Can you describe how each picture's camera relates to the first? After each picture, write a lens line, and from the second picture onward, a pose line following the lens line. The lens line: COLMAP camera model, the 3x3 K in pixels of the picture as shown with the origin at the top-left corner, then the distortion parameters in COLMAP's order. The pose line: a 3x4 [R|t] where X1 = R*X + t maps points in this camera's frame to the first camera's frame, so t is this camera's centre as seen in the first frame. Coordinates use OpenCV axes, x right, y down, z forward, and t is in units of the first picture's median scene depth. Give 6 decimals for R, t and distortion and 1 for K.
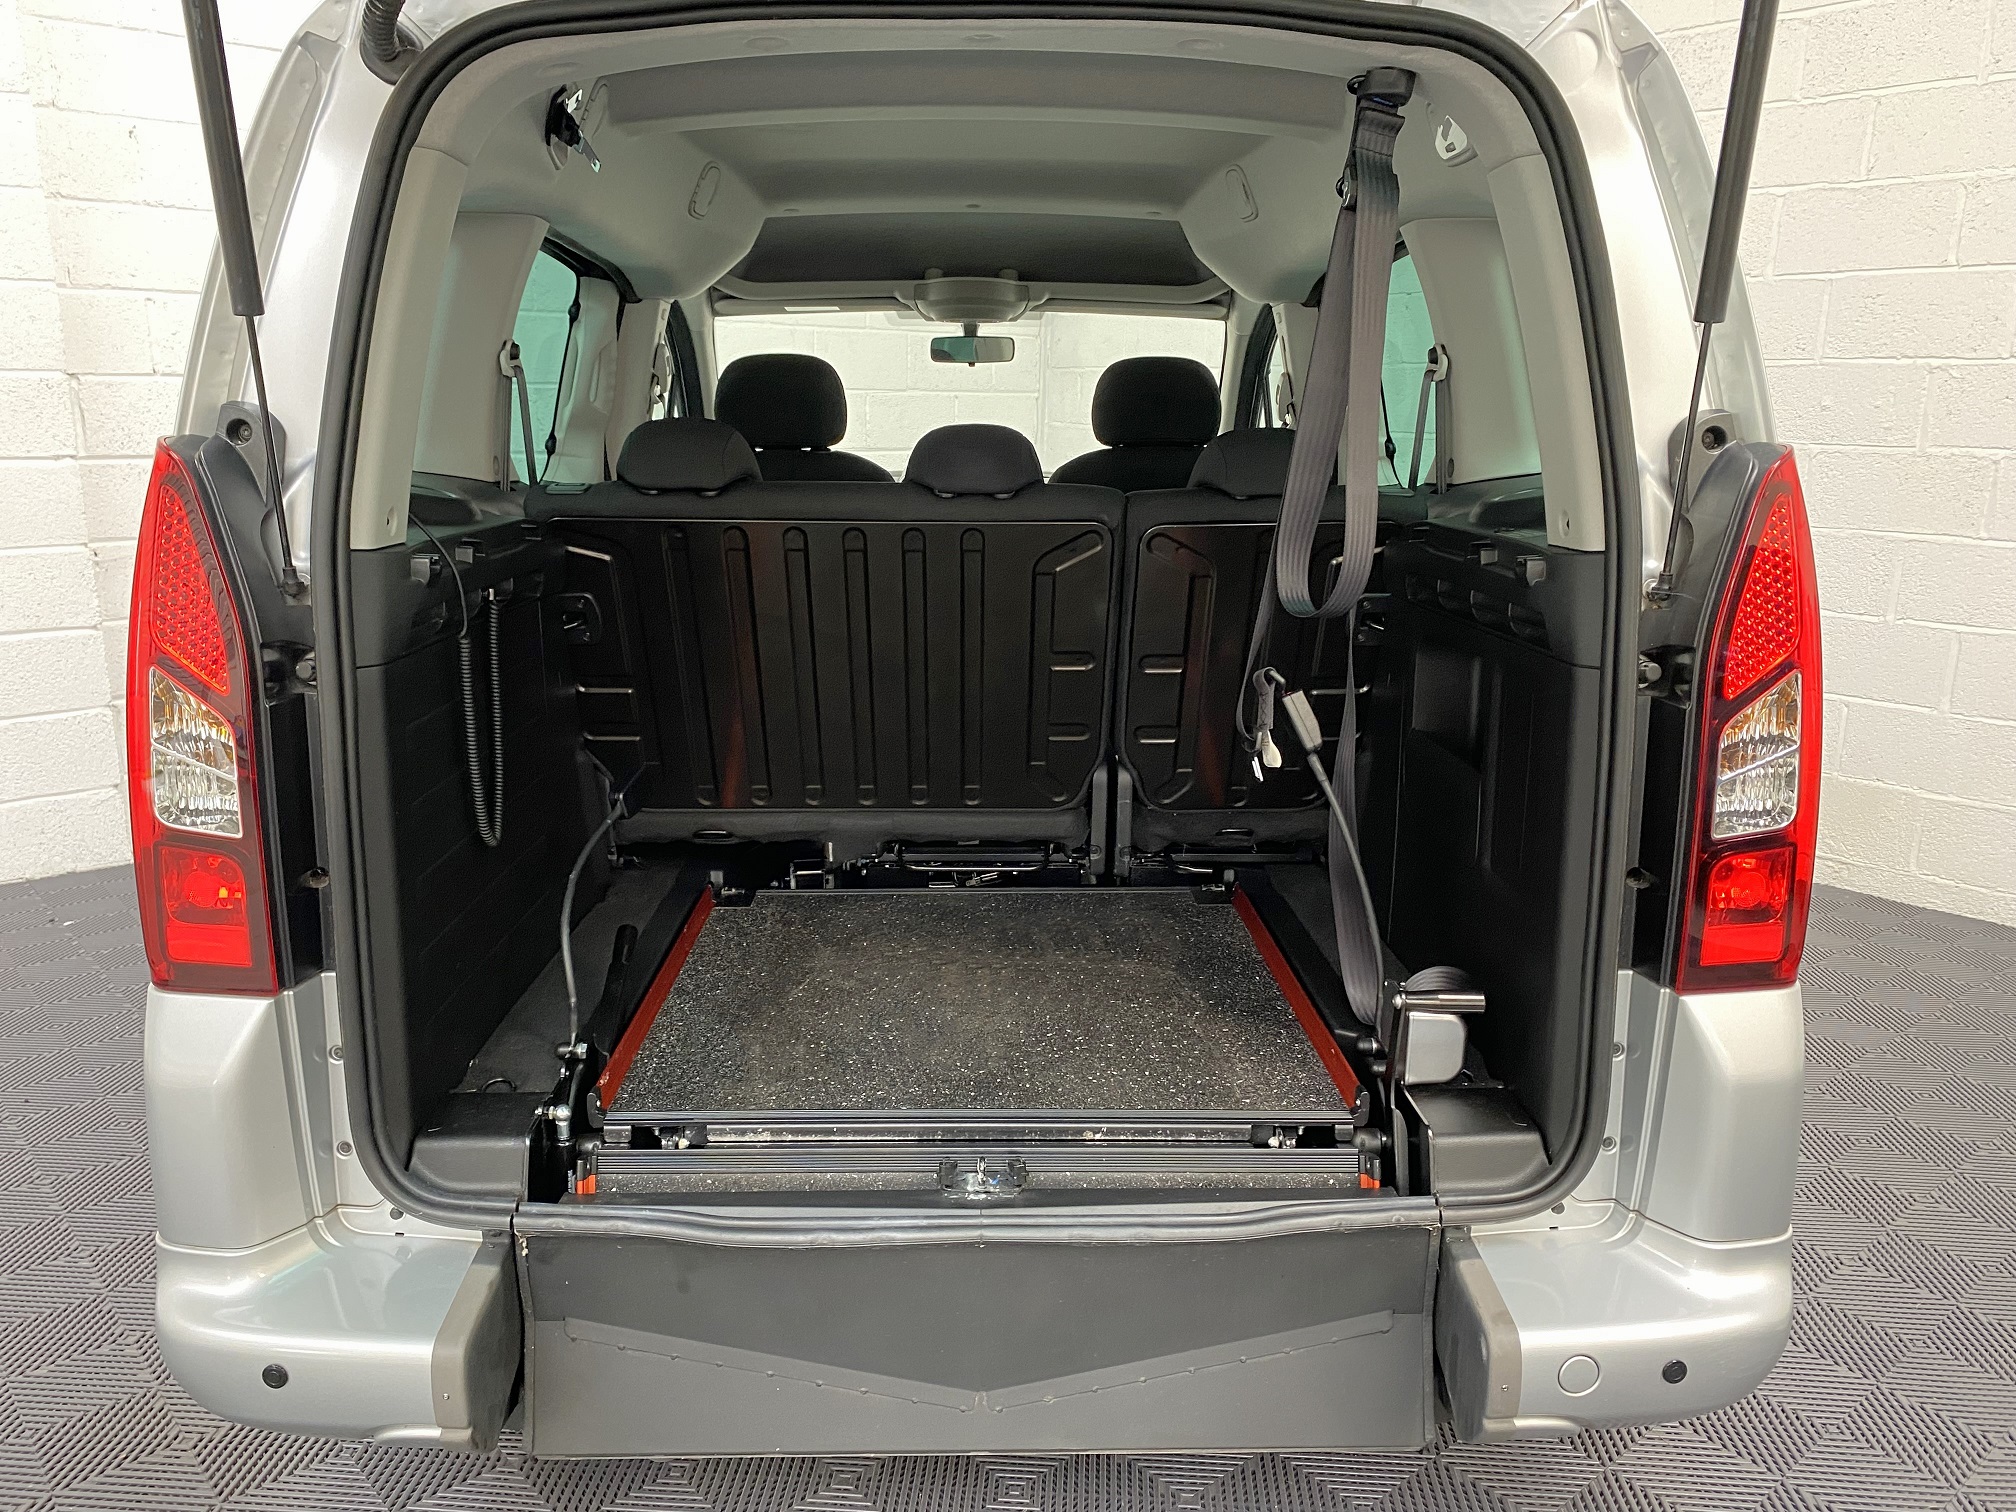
lens RADIAL K [[1475.9, 0, 977.7], [0, 1475.9, 755.3], [0, 0, 1]] dist [0.003461, 0.005940]
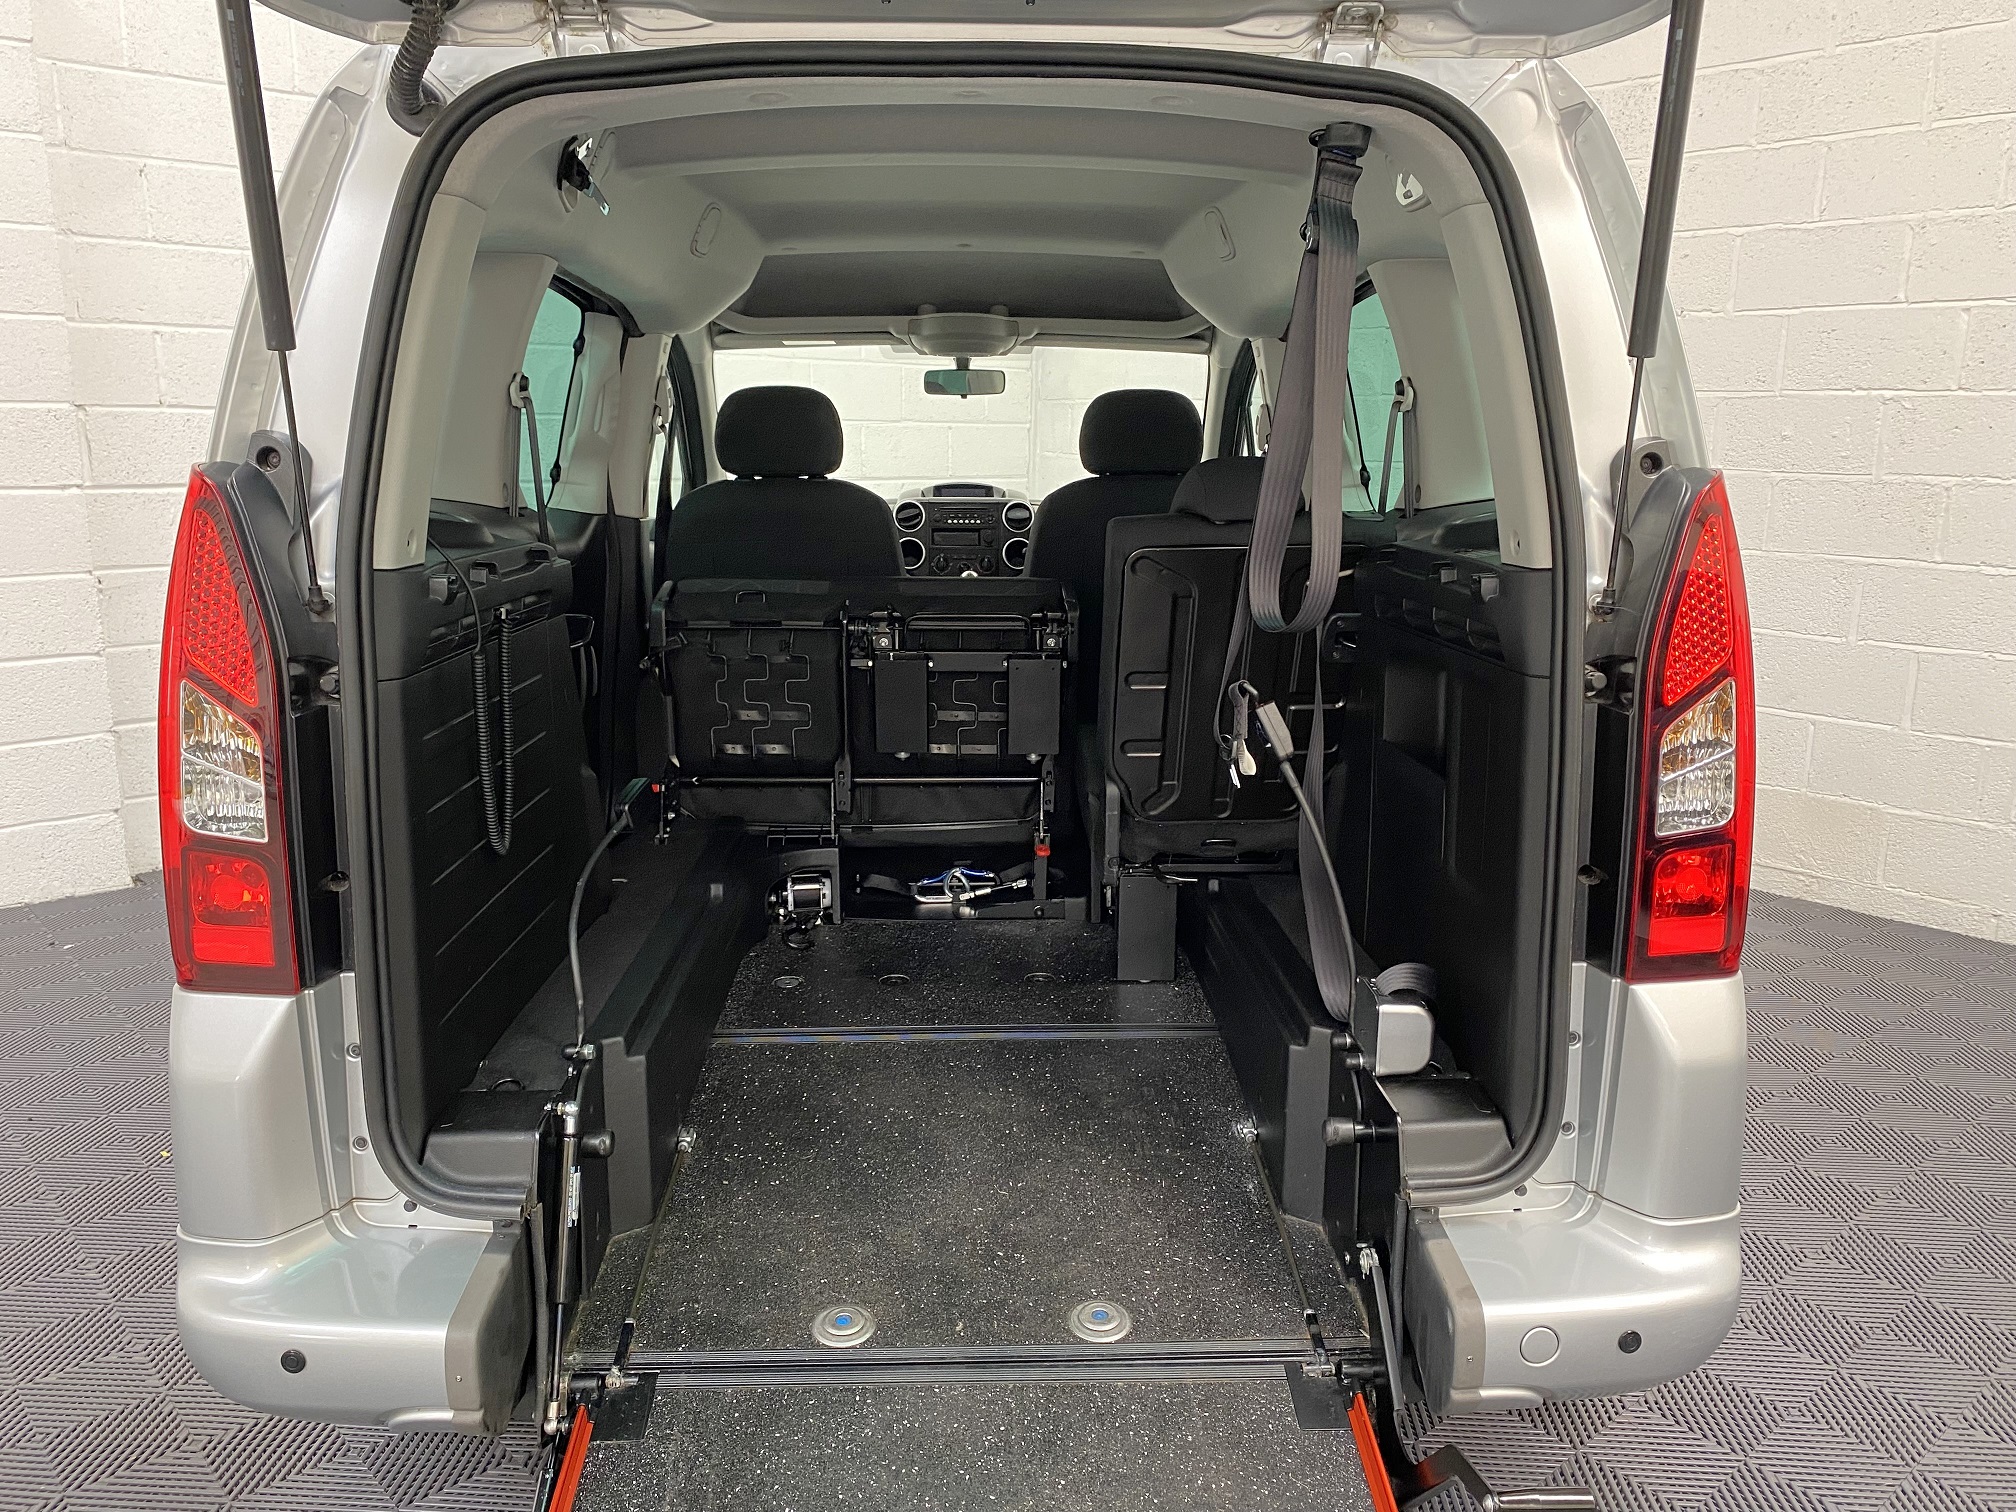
lens RADIAL K [[1558.5, 0, 1008.0], [0, 1558.5, 756.0], [0, 0, 1]] dist [0.012084, -0.001535]
pose [[0.999824, -0.004270, 0.018256, 0.008256], [0.004866, 0.999452, -0.032741, 0.031647], [-0.018106, 0.032824, 0.999297, -0.115692]]
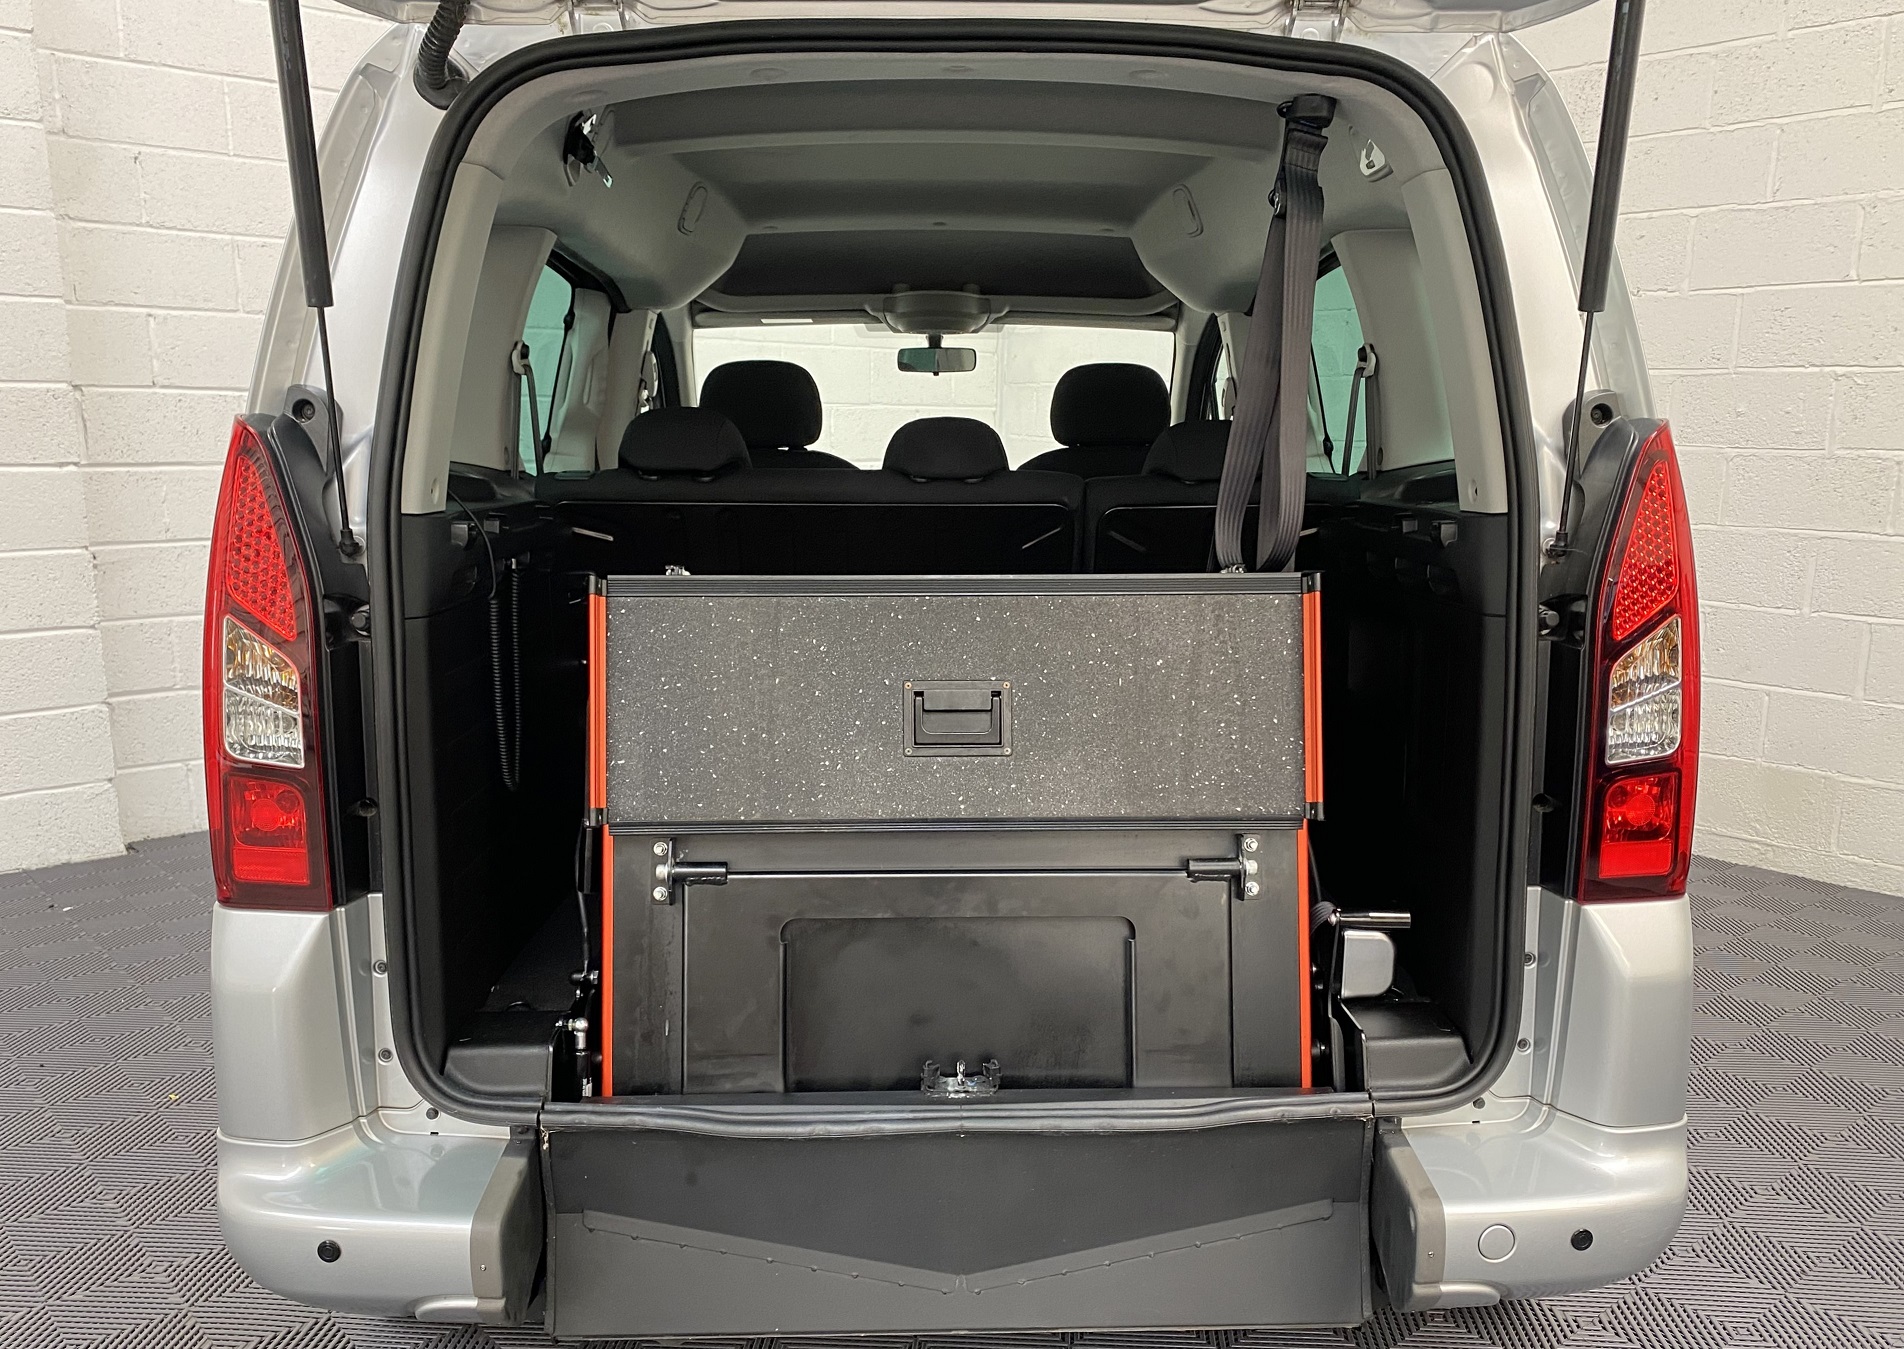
lens RADIAL K [[1663.5, 0, 923.5], [0, 1663.5, 808.7], [0, 0, 1]] dist [0.010786, 0.003398]
pose [[0.999934, -0.004229, 0.010686, -0.037988], [0.004630, 0.999274, -0.037816, 0.130019], [-0.010518, 0.037863, 0.999228, -0.257190]]
